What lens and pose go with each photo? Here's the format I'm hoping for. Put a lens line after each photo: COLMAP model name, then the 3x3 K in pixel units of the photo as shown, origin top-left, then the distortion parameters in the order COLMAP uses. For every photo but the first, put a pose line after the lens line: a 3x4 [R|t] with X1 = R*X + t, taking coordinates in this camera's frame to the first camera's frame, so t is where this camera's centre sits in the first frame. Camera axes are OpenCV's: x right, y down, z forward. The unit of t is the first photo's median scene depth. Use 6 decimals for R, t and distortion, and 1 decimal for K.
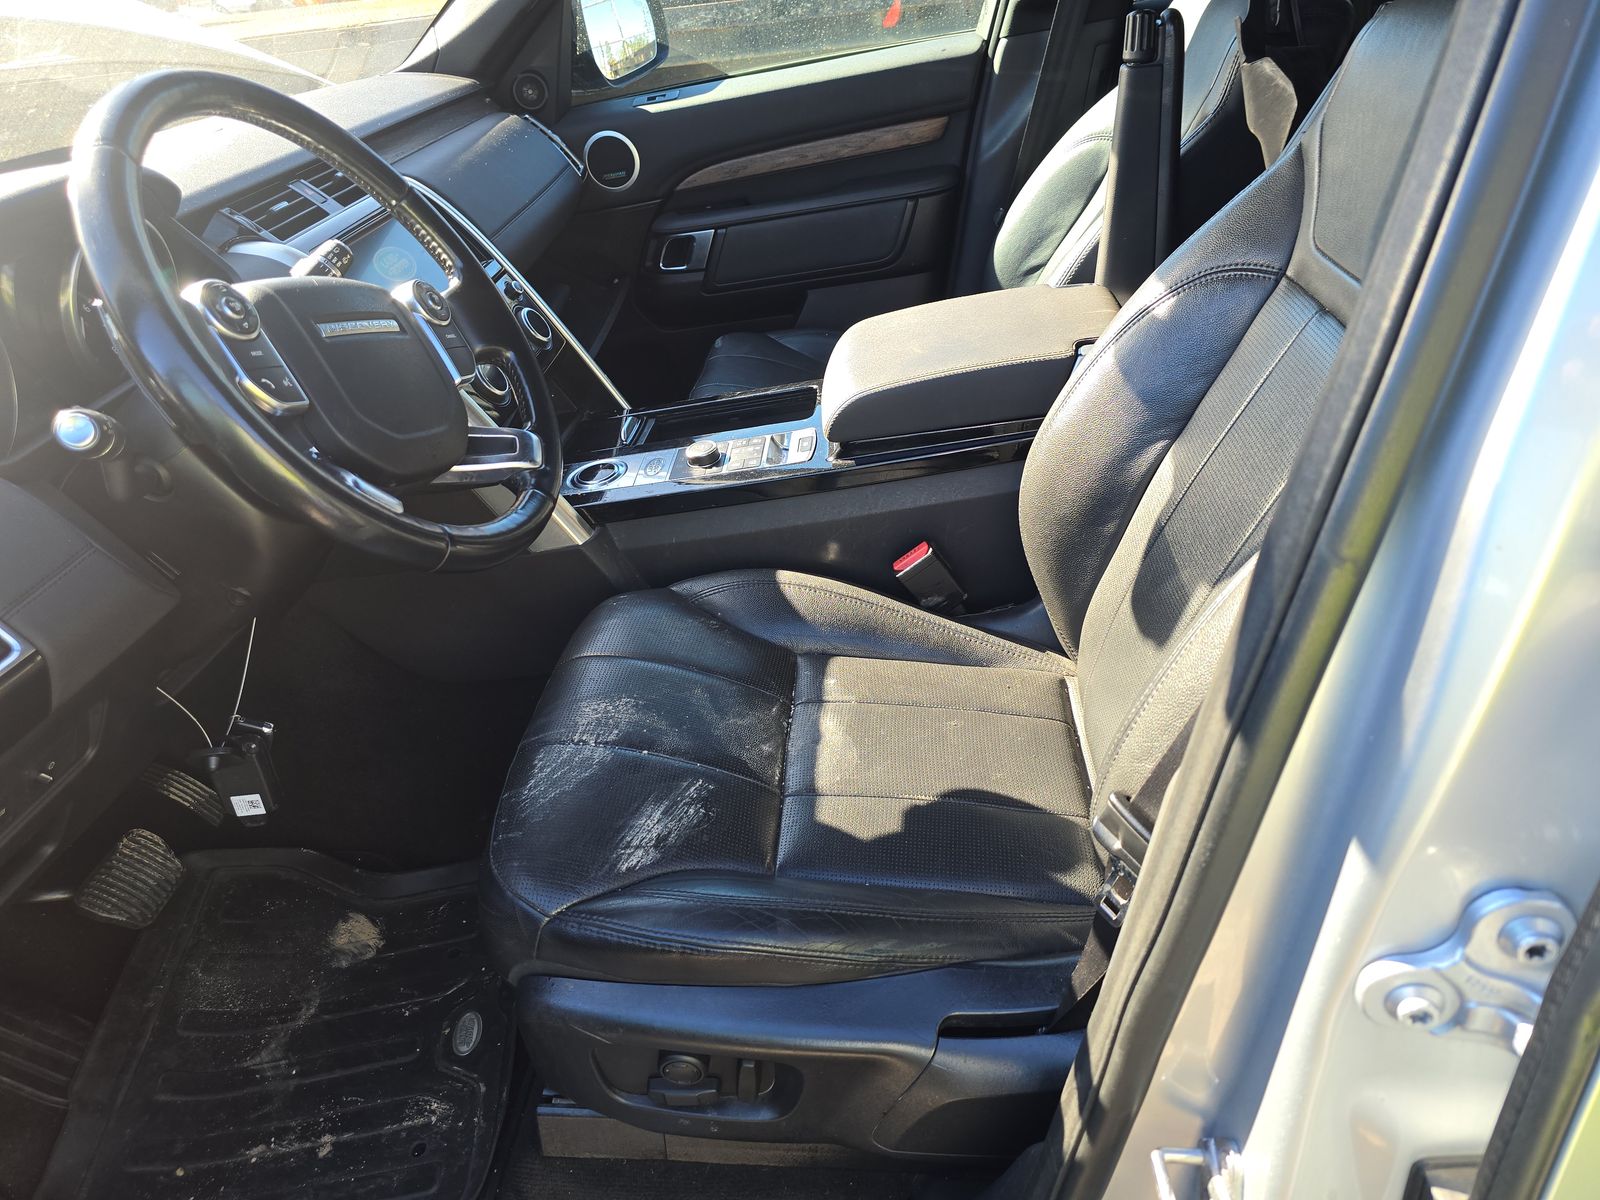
lens RADIAL K [[1061.6, 0, 752.5], [0, 1061.6, 636.7], [0, 0, 1]] dist [0.052526, -0.042746]
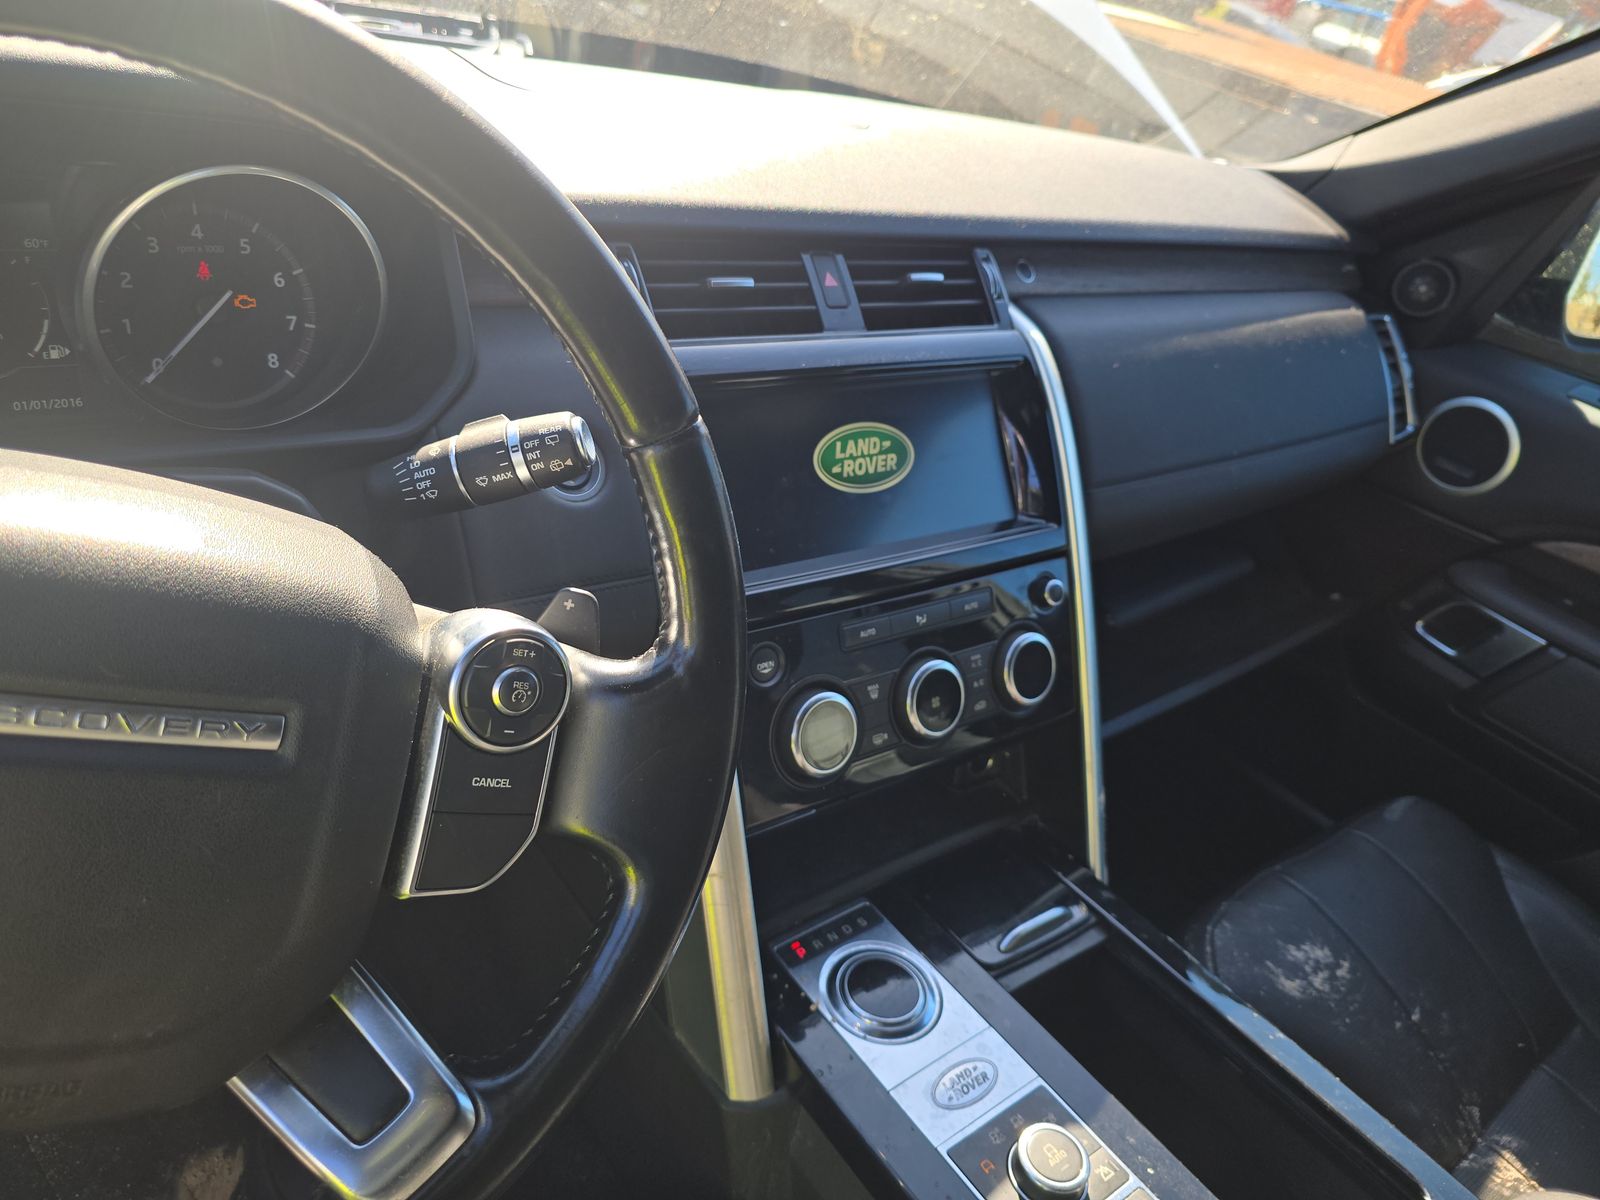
lens RADIAL K [[1043.6, 0, 807.4], [0, 1043.6, 635.9], [0, 0, 1]] dist [0.061963, -0.066656]
pose [[0.631980, 0.631623, -0.449059, -0.047559], [-0.637020, 0.753382, 0.163161, -0.319595], [0.441369, 0.182945, 0.878479, 0.488408]]
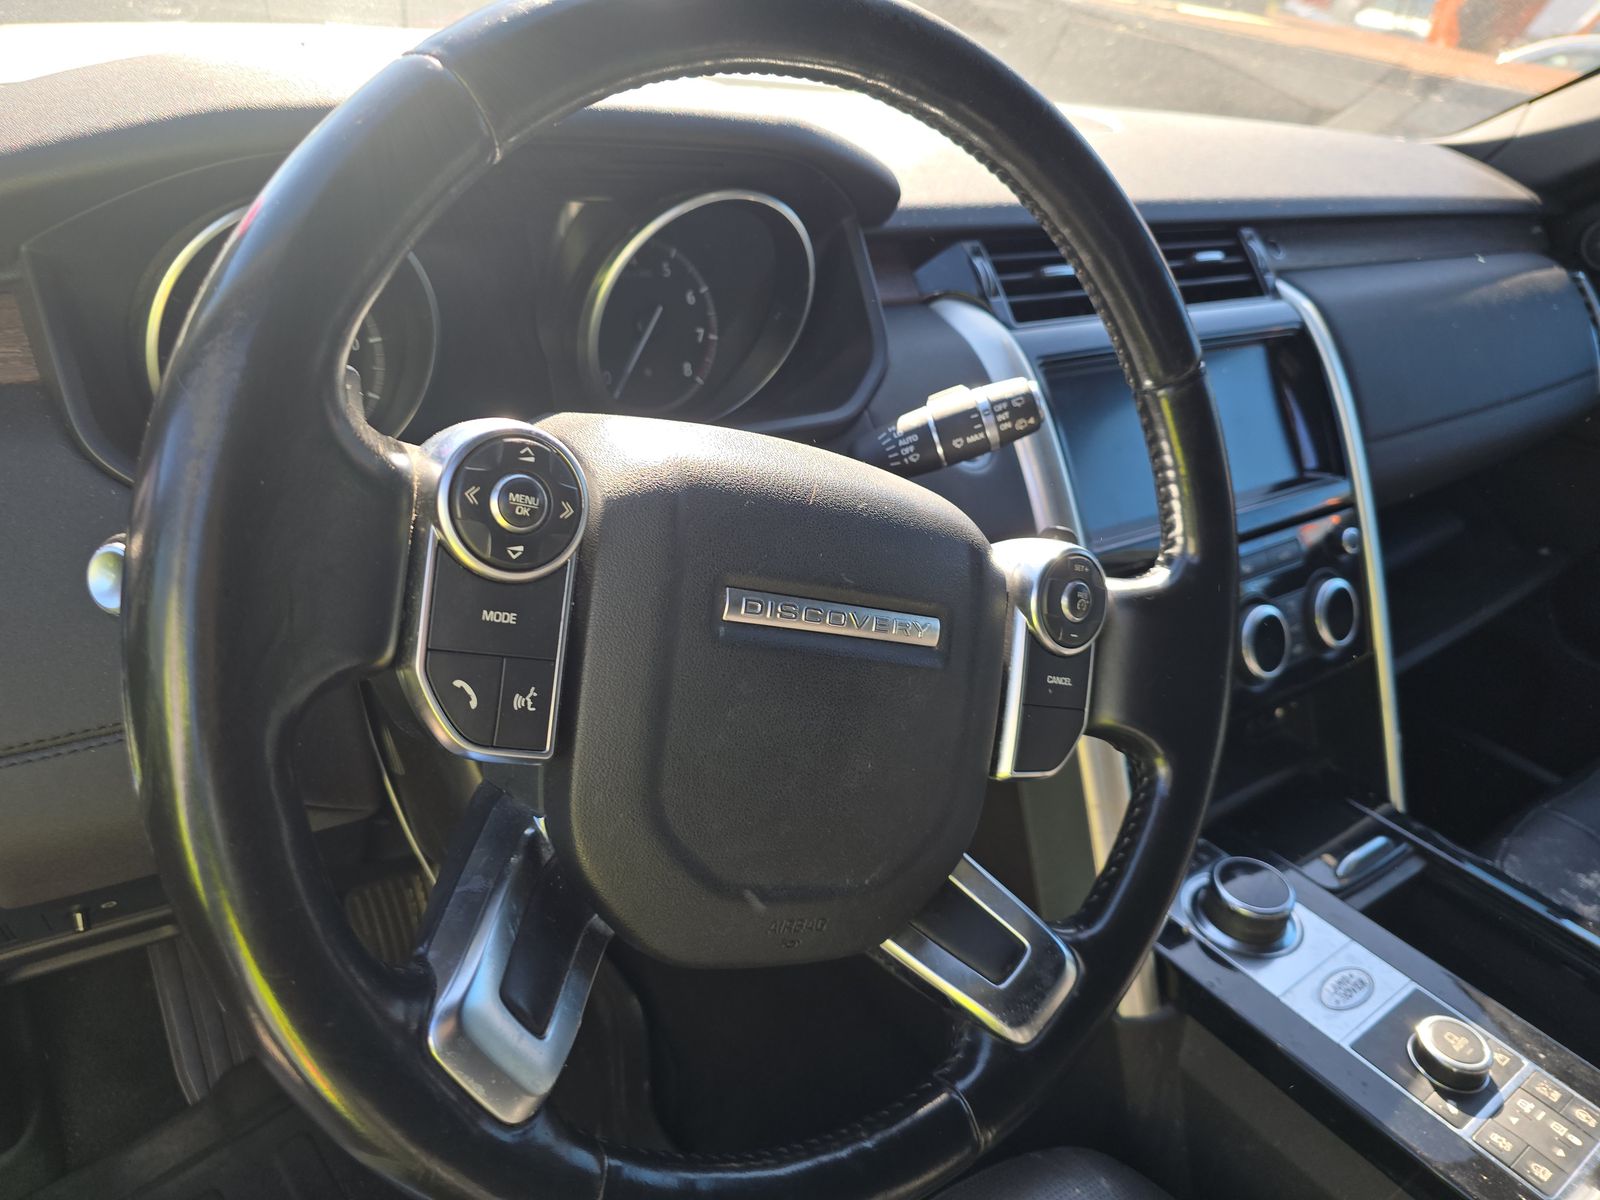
lens RADIAL K [[1061.5, 0, 811.4], [0, 1061.5, 643.4], [0, 0, 1]] dist [0.043878, -0.037325]
pose [[0.649459, 0.578043, -0.494034, -0.092989], [-0.579779, 0.796814, 0.170130, -0.215353], [0.491996, 0.175938, 0.852635, 0.383818]]
